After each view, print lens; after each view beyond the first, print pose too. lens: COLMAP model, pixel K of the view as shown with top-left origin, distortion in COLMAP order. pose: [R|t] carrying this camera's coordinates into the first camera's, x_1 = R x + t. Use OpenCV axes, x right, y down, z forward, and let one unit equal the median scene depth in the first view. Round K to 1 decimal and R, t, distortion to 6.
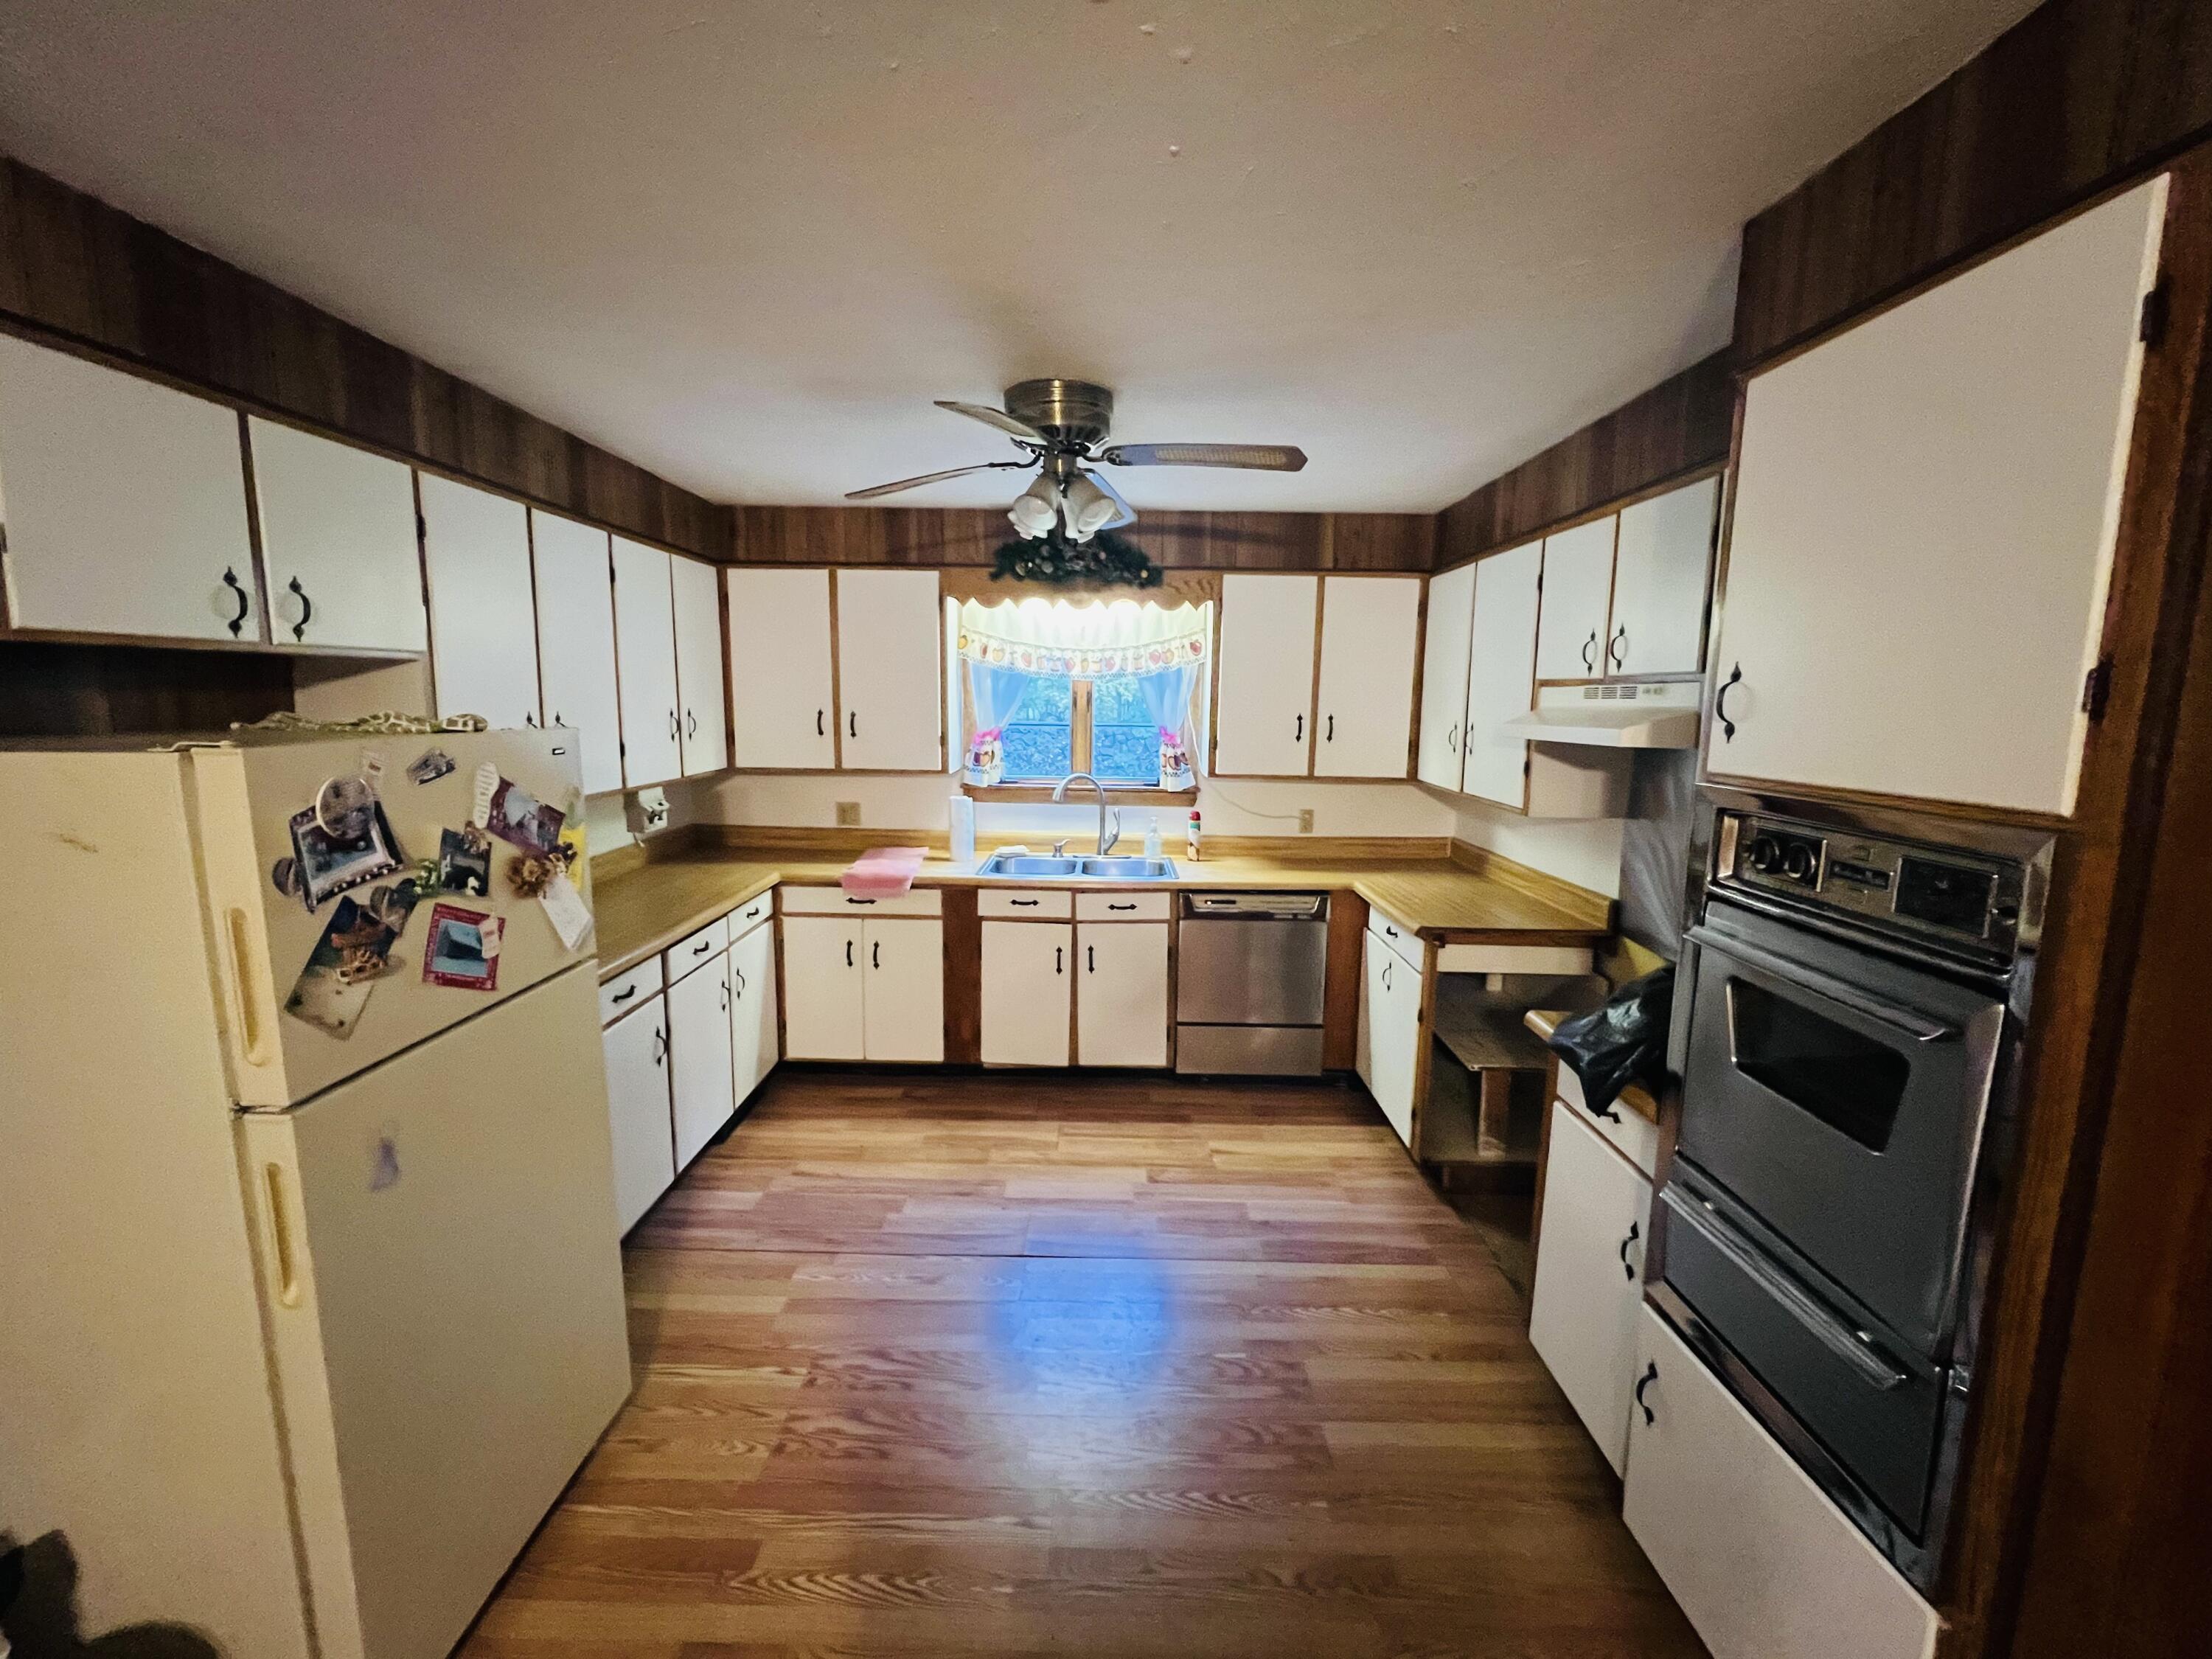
lens RADIAL K [[901.1, 0, 1100.4], [0, 901.1, 825.6], [0, 0, 1]] dist [-0.010211, 0.000204]
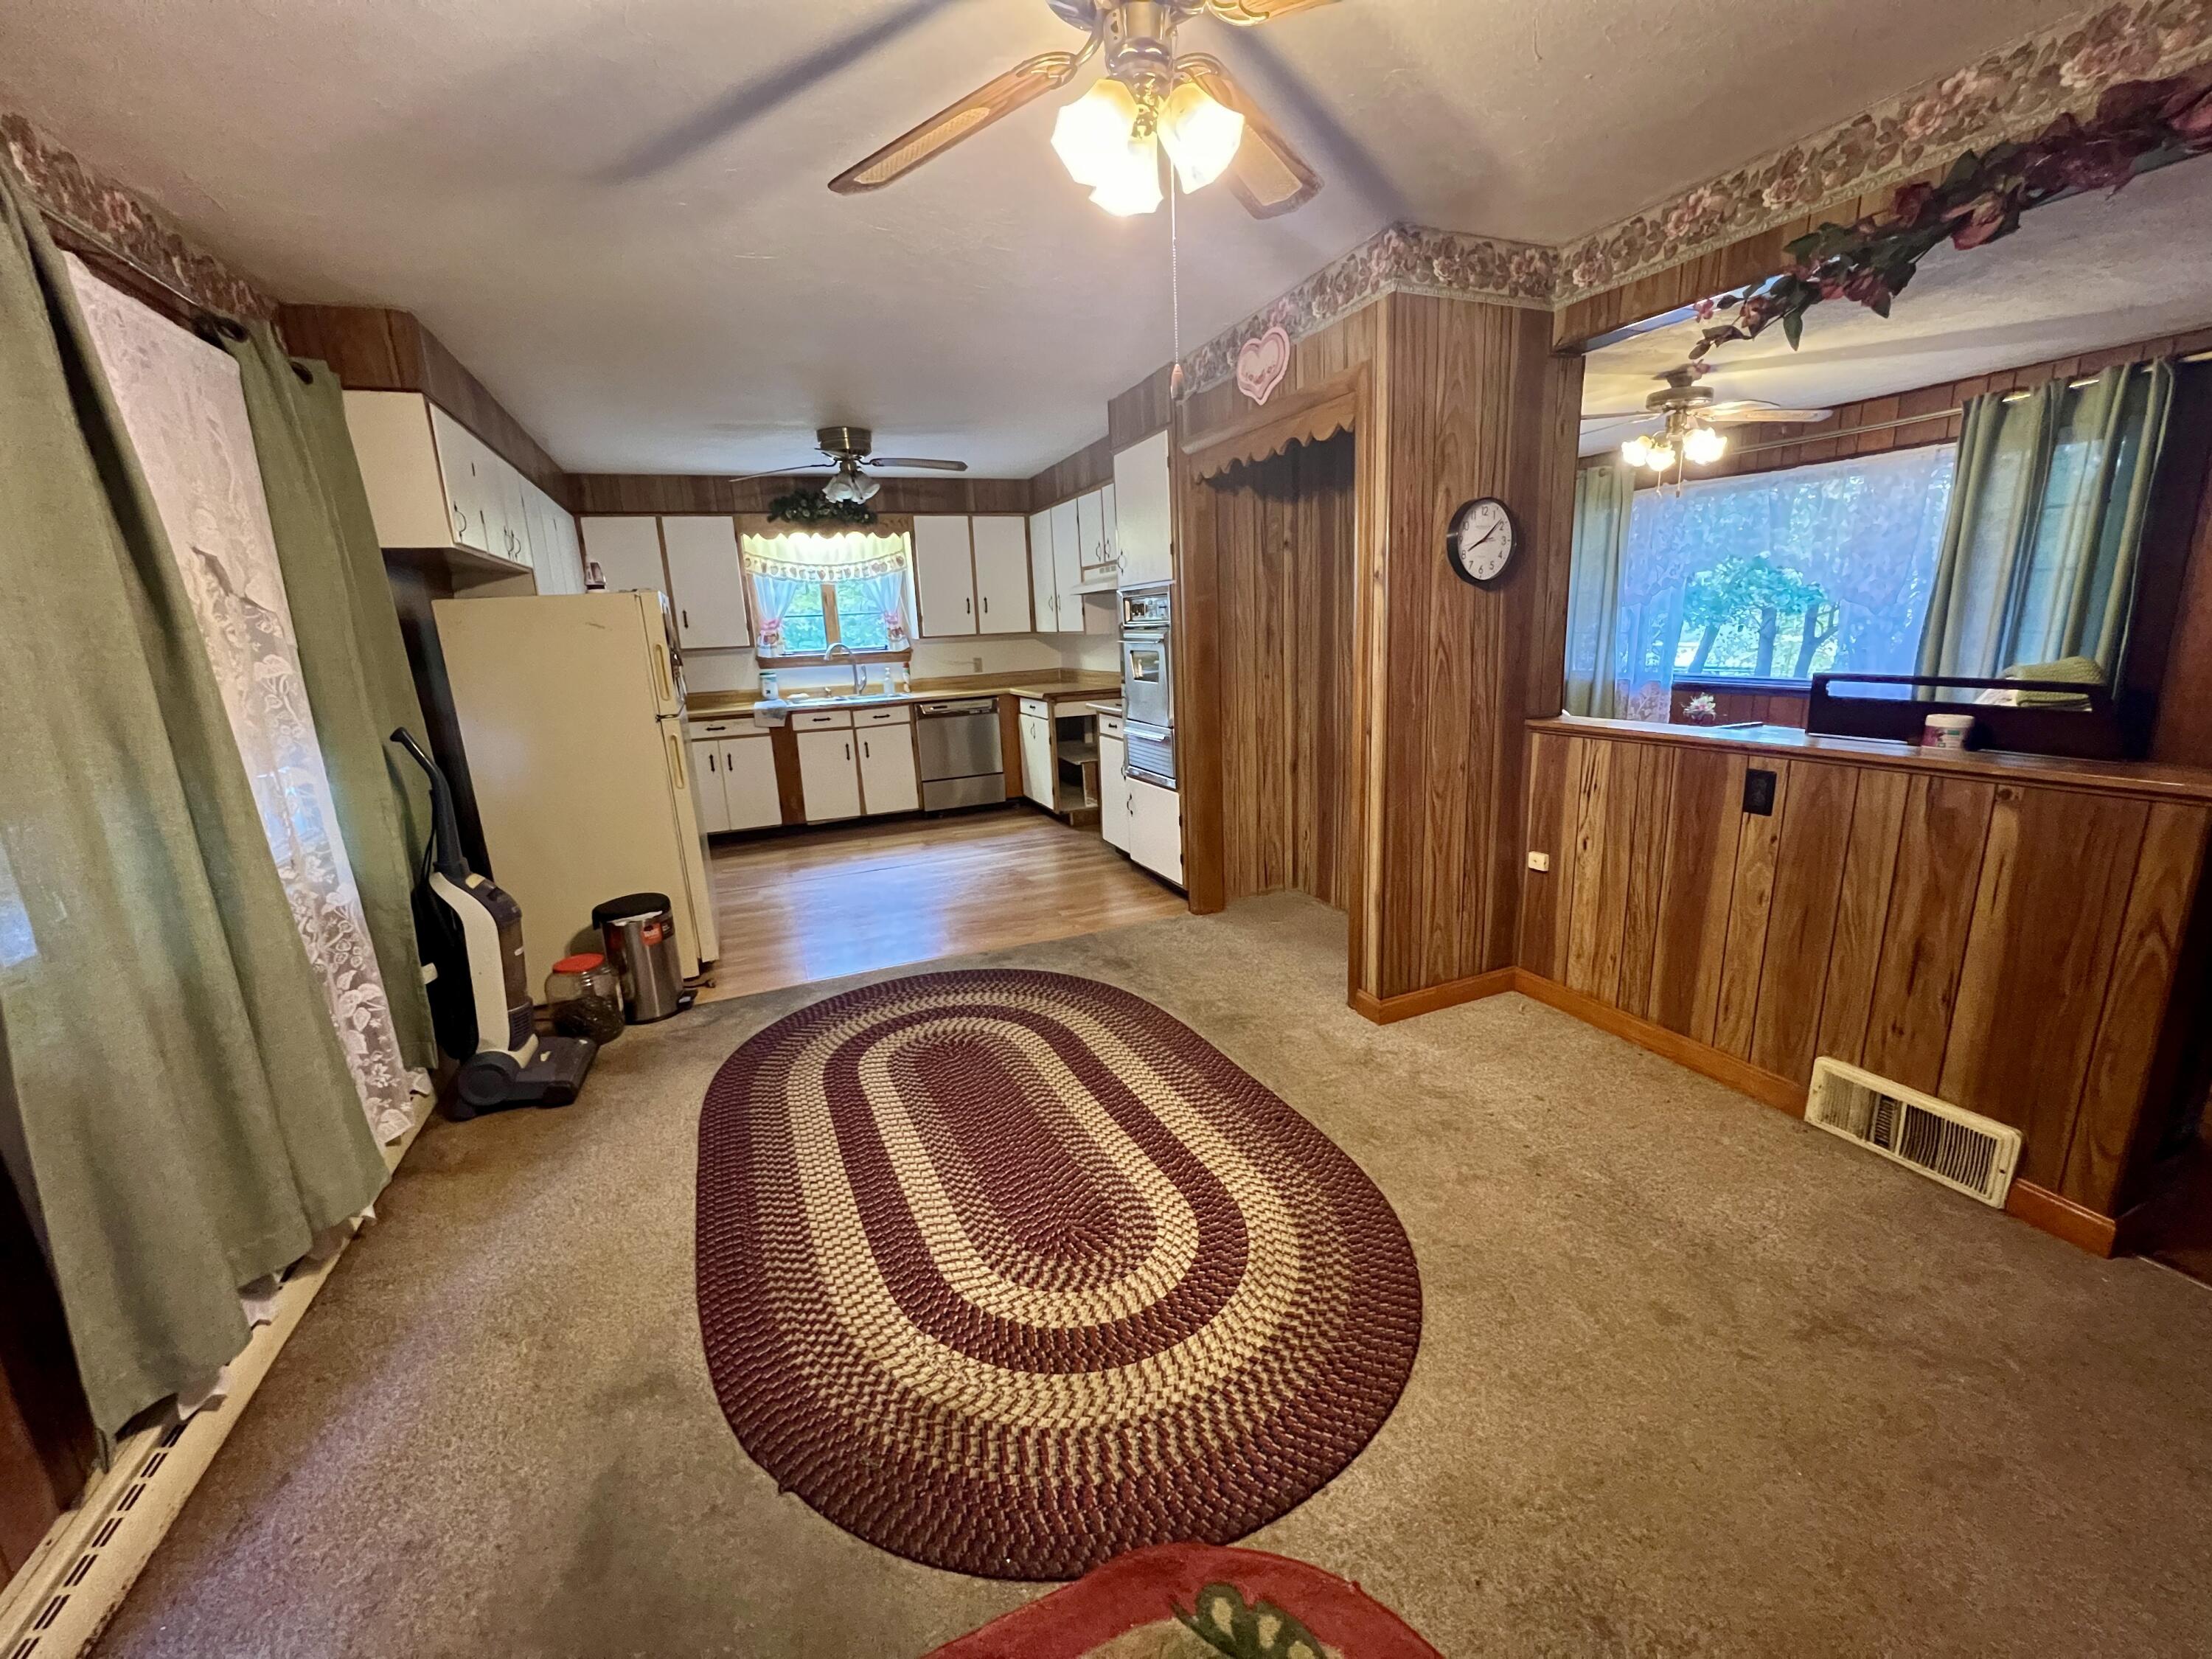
lens RADIAL K [[889.0, 0, 1104.8], [0, 889.0, 831.2], [0, 0, 1]] dist [-0.010143, 0.000111]
pose [[0.917476, -0.145610, 0.370183, -0.239557], [0.113903, 0.987795, 0.106244, 0.172606], [-0.381135, -0.055312, 0.922863, -0.719557]]
